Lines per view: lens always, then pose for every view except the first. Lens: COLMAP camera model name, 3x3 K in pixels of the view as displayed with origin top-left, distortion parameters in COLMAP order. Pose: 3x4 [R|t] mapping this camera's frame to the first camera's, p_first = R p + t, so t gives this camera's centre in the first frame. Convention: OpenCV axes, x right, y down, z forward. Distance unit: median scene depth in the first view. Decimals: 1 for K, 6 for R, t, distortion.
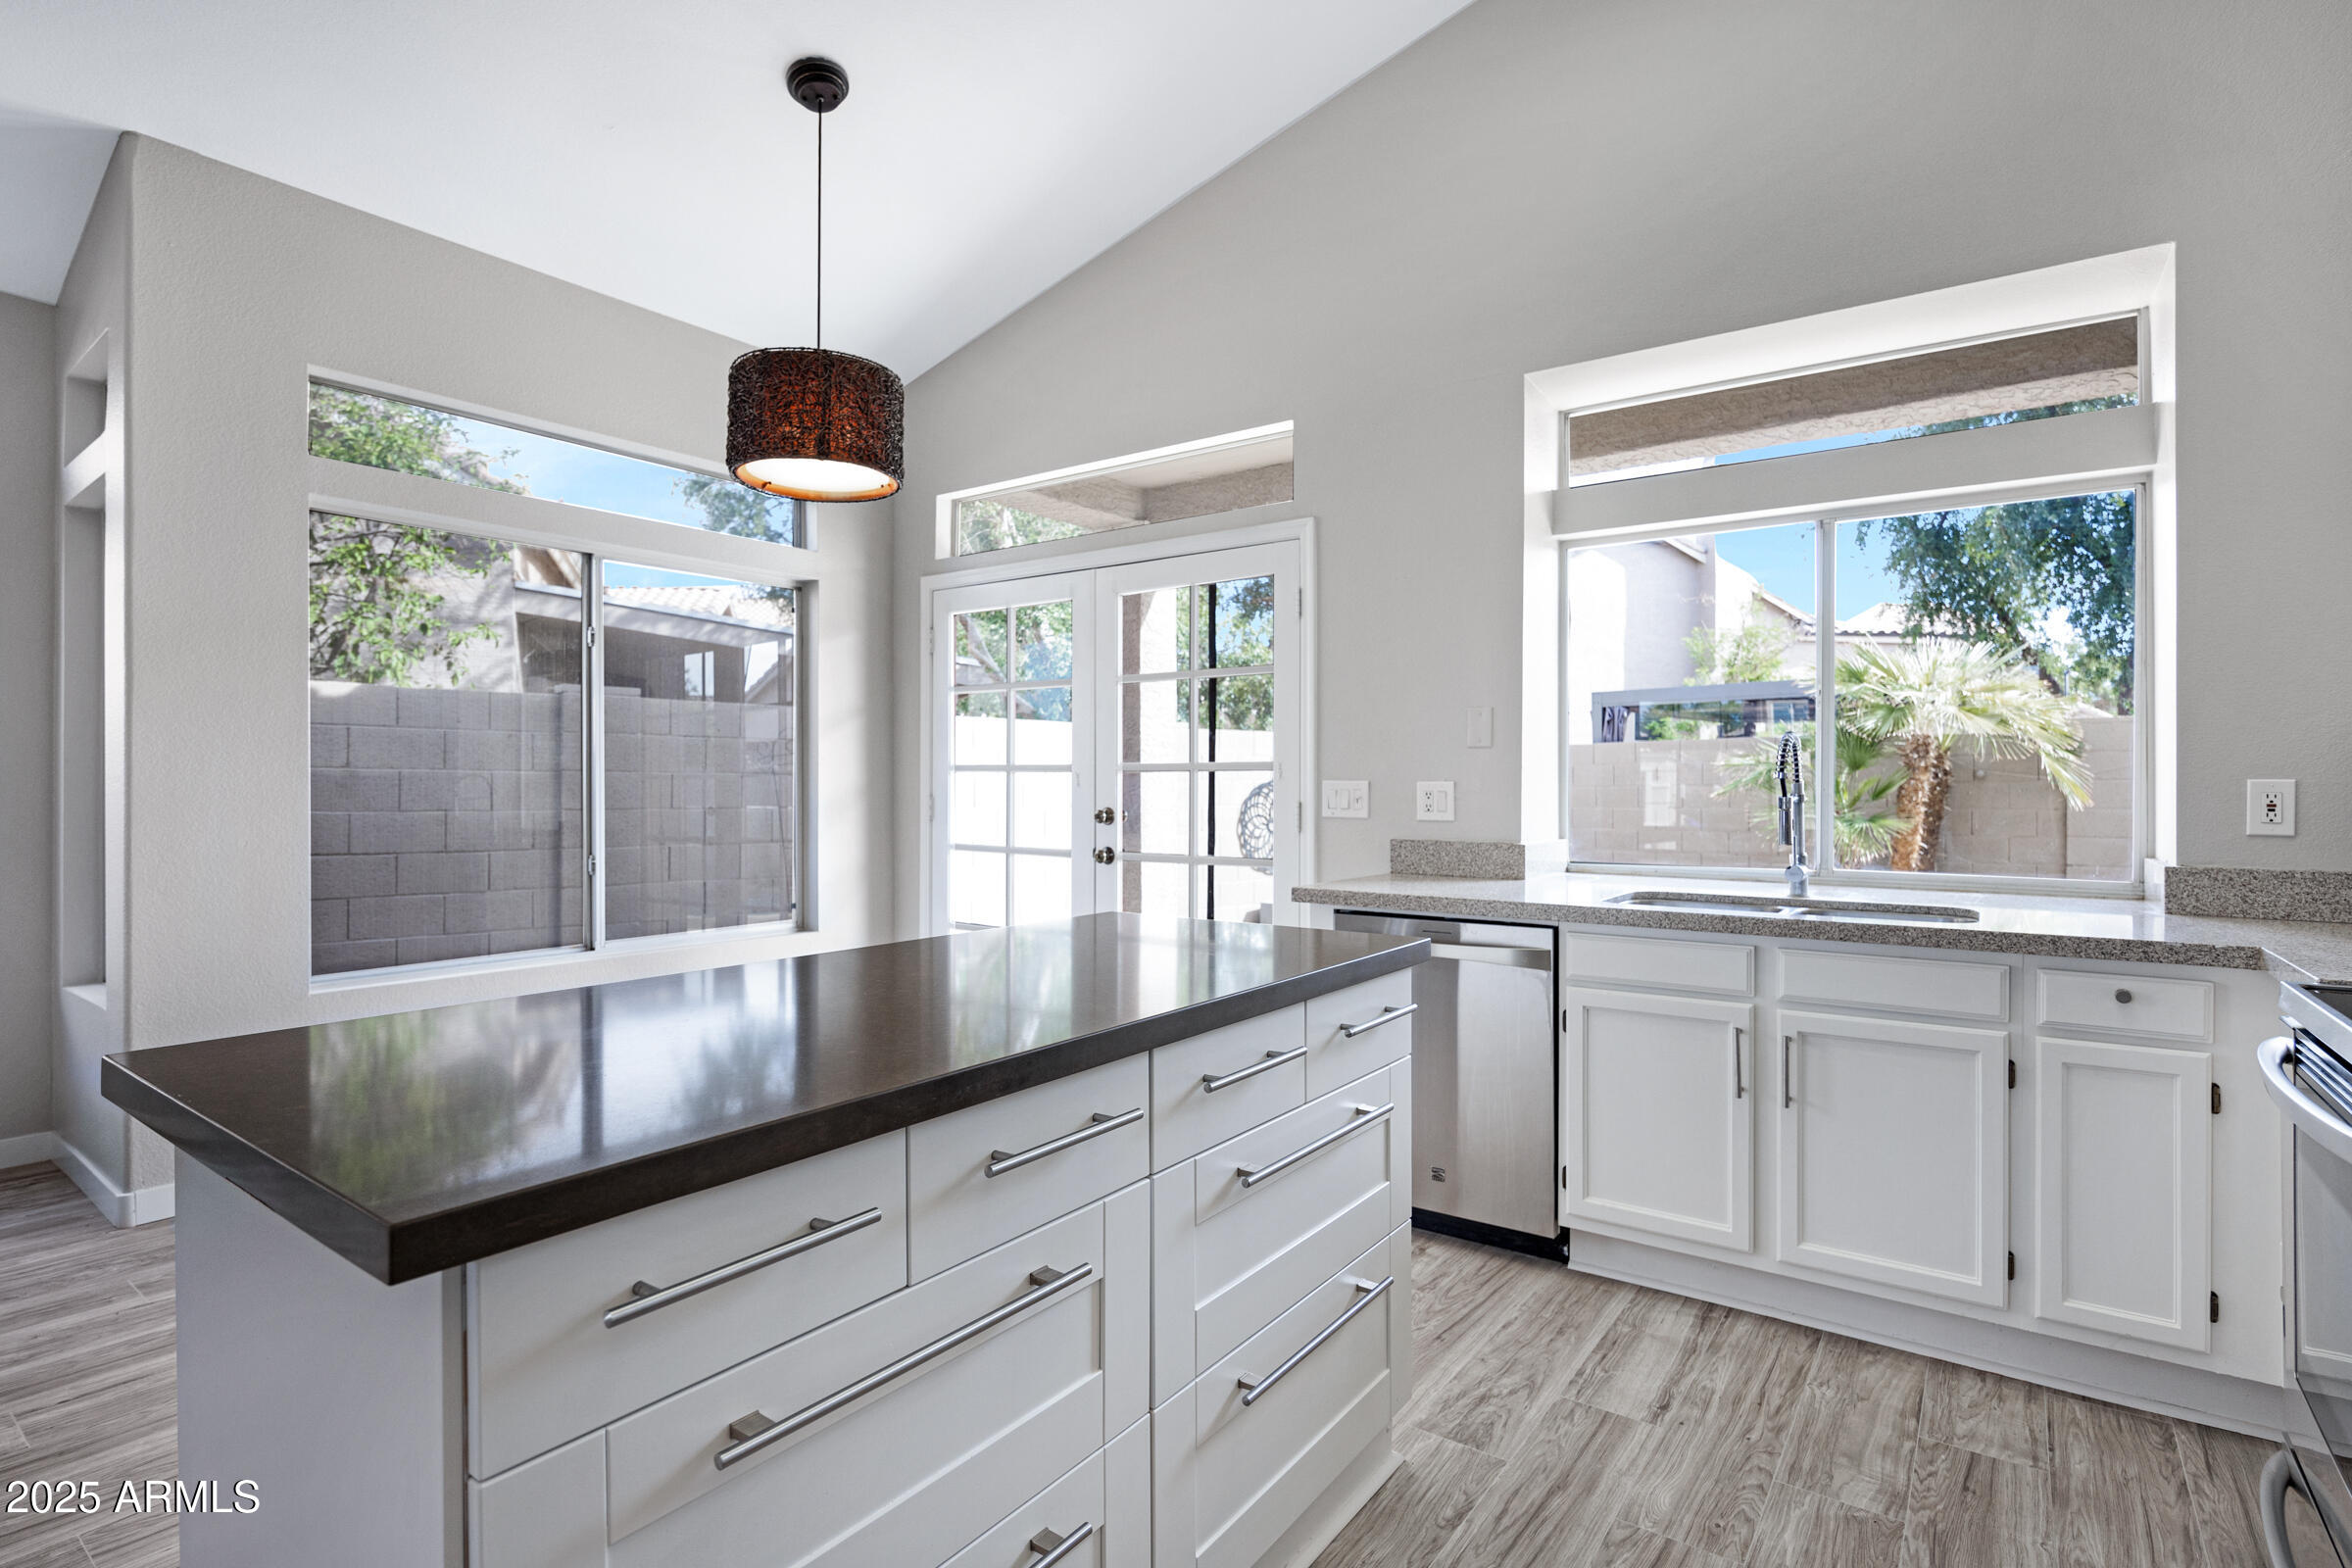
lens RADIAL K [[1128.0, 0, 1168.0], [0, 1128.0, 797.7], [0, 0, 1]] dist [-0.011961, -0.000683]
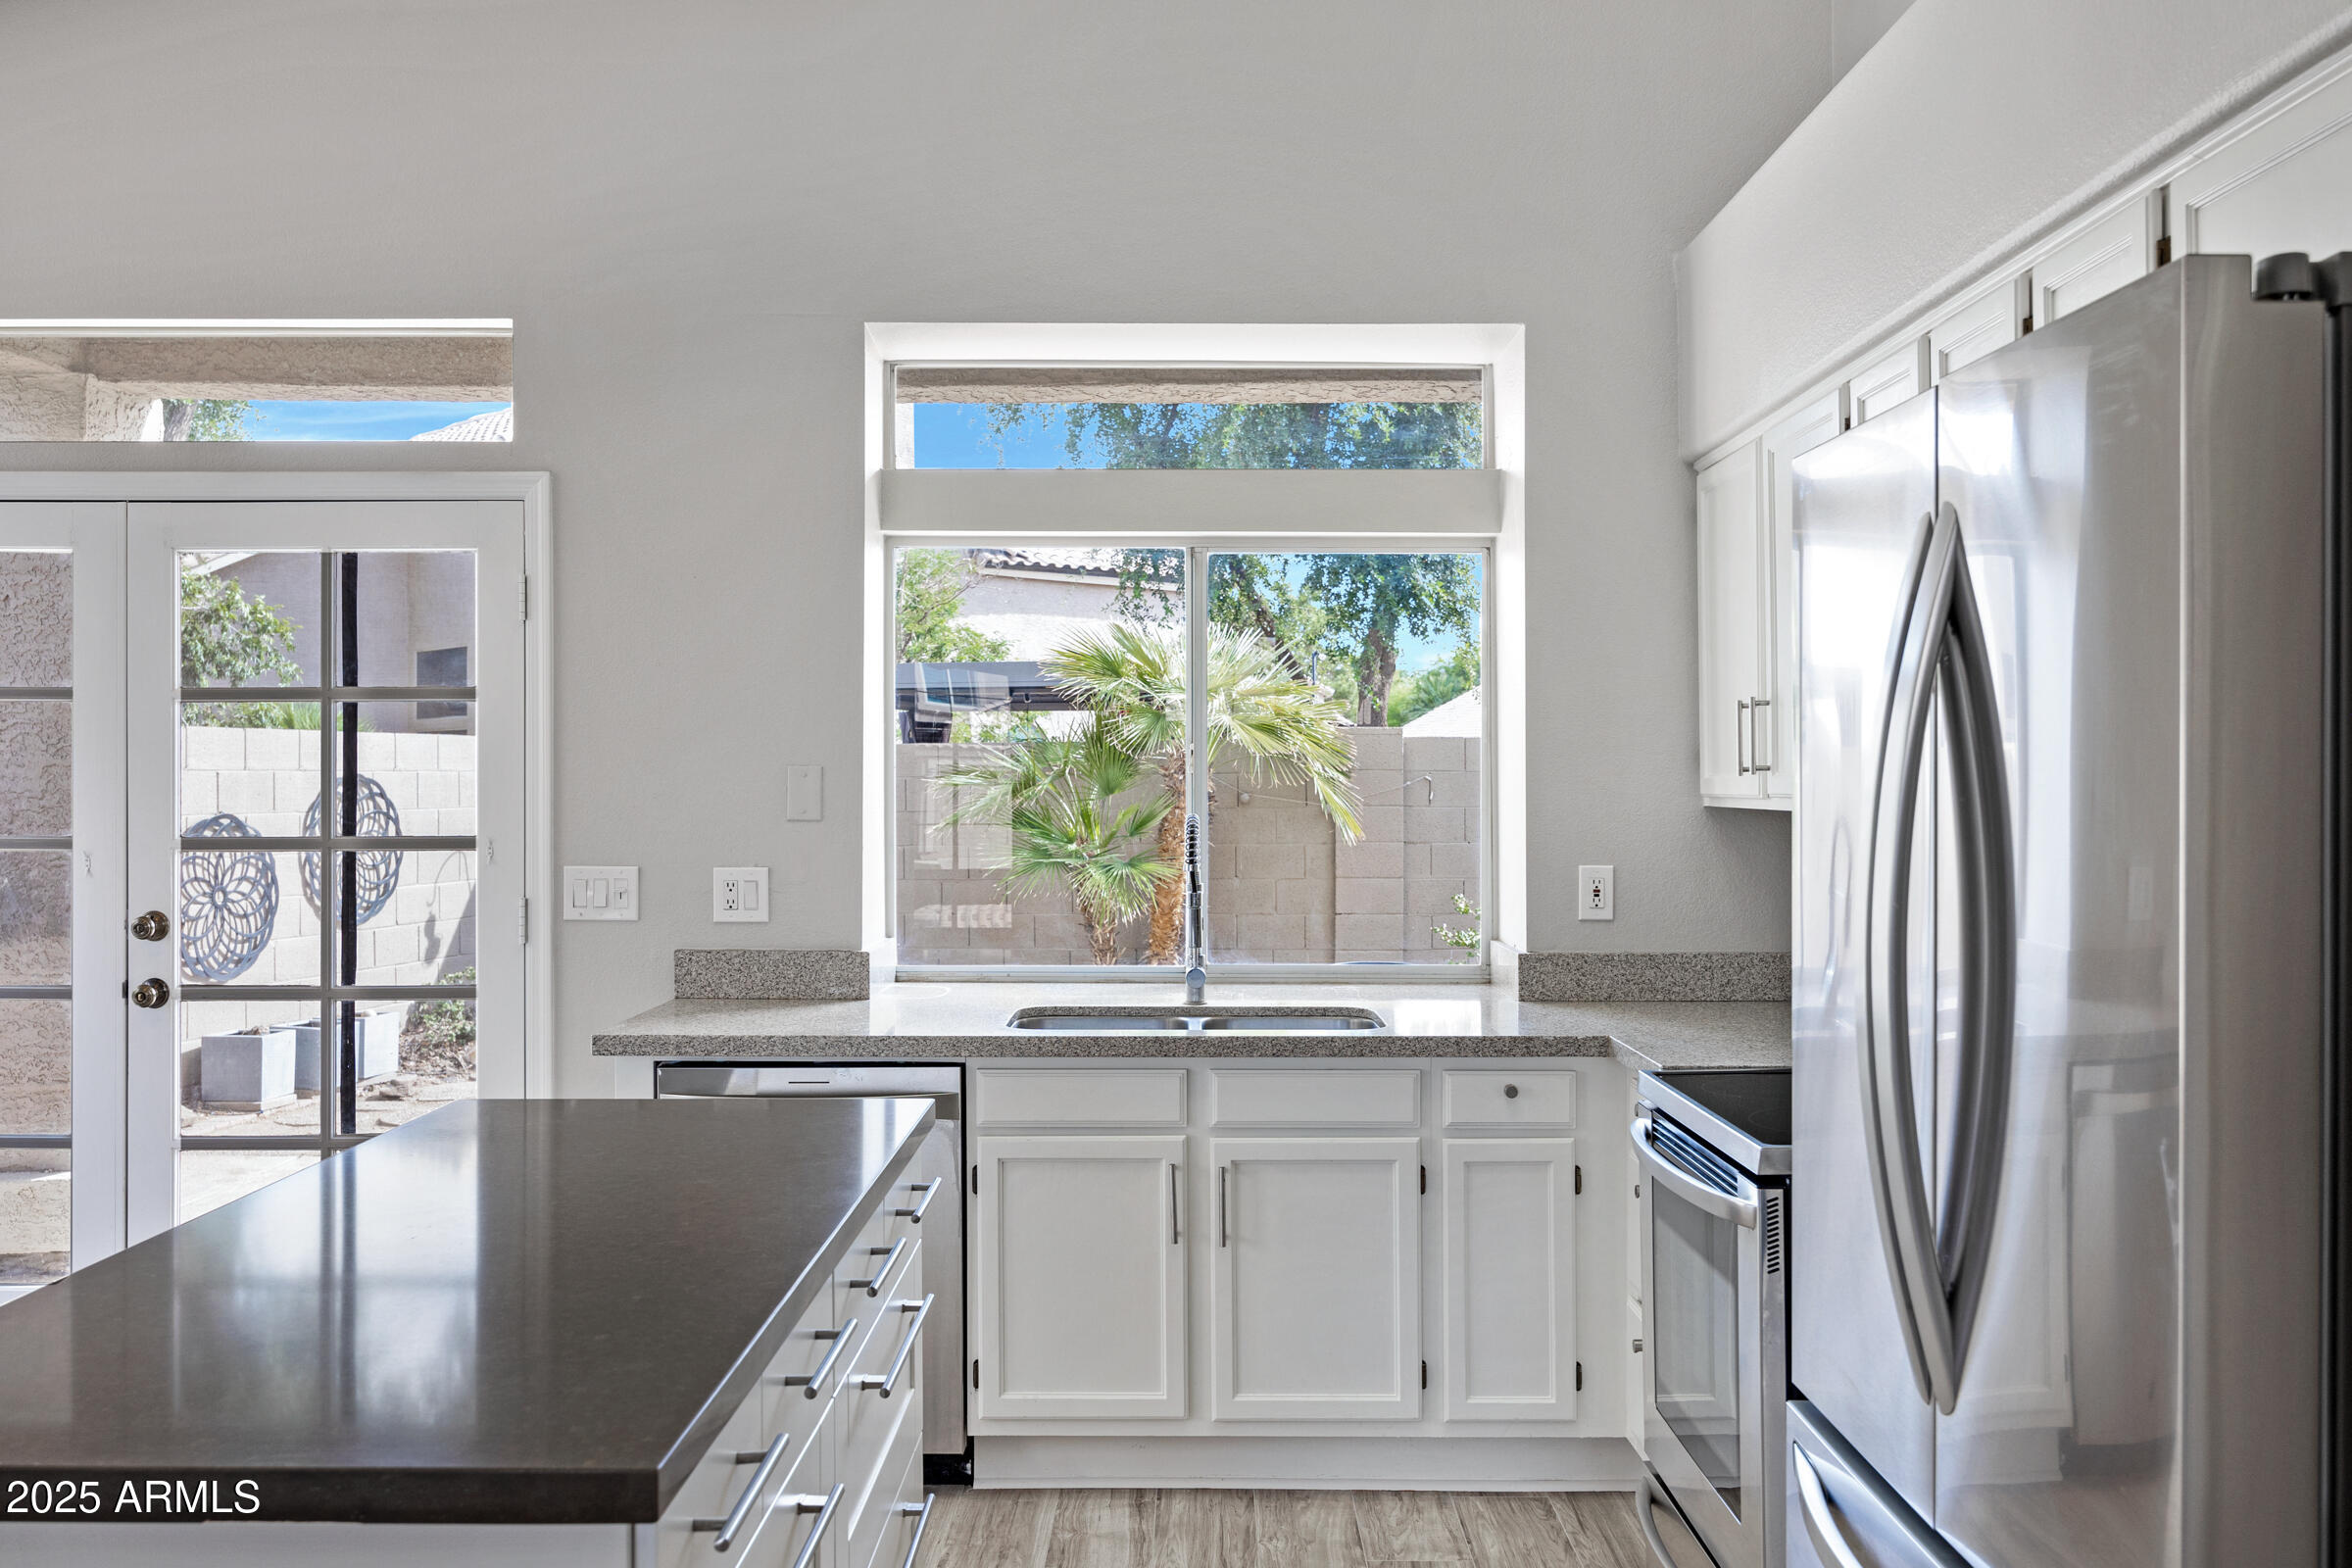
lens RADIAL K [[2117.2, 0, 1147.9], [0, 2117.2, 787.5], [0, 0, 1]] dist [-0.014625, 0.019533]
pose [[0.804974, -0.008332, 0.593252, -0.482493], [0.006421, 0.999965, 0.005331, -0.097355], [-0.593276, -0.000482, 0.804999, -0.315417]]
